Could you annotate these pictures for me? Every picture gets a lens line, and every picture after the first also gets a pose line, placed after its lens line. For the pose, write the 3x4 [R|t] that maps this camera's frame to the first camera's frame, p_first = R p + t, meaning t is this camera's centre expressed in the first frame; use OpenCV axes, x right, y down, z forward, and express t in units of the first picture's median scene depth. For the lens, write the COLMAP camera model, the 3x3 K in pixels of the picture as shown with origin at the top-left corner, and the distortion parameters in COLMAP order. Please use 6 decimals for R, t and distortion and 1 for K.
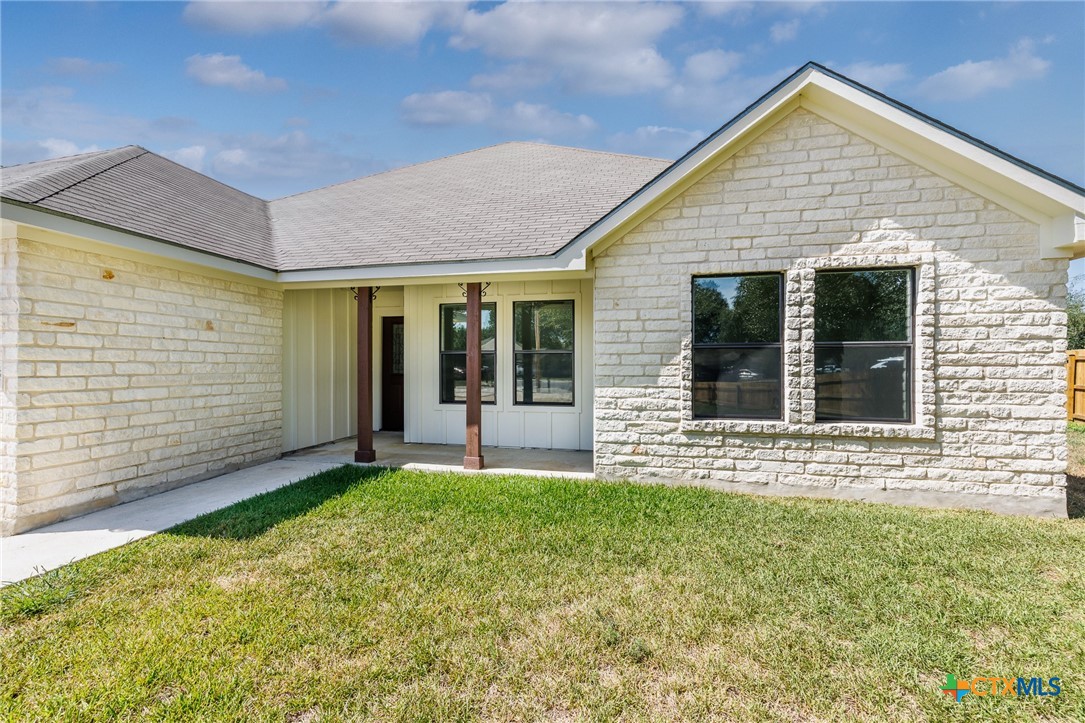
lens RADIAL K [[466.7, 0, 542.4], [0, 466.7, 362.8], [0, 0, 1]] dist [-0.001351, -0.000035]
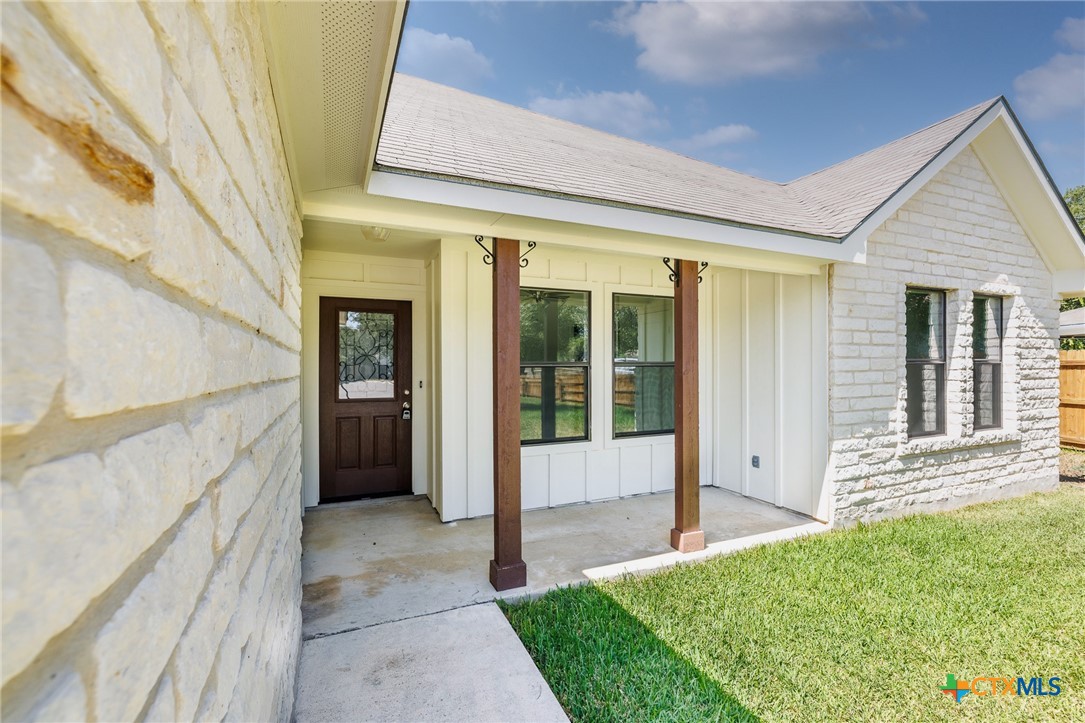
lens RADIAL K [[466.7, 0, 542.0], [0, 466.7, 363.5], [0, 0, 1]] dist [-0.001351, -0.000035]
pose [[0.794581, -0.001456, 0.607157, -0.790565], [-0.000161, 0.999997, 0.002610, -0.035356], [-0.607159, -0.002172, 0.794578, 0.693844]]
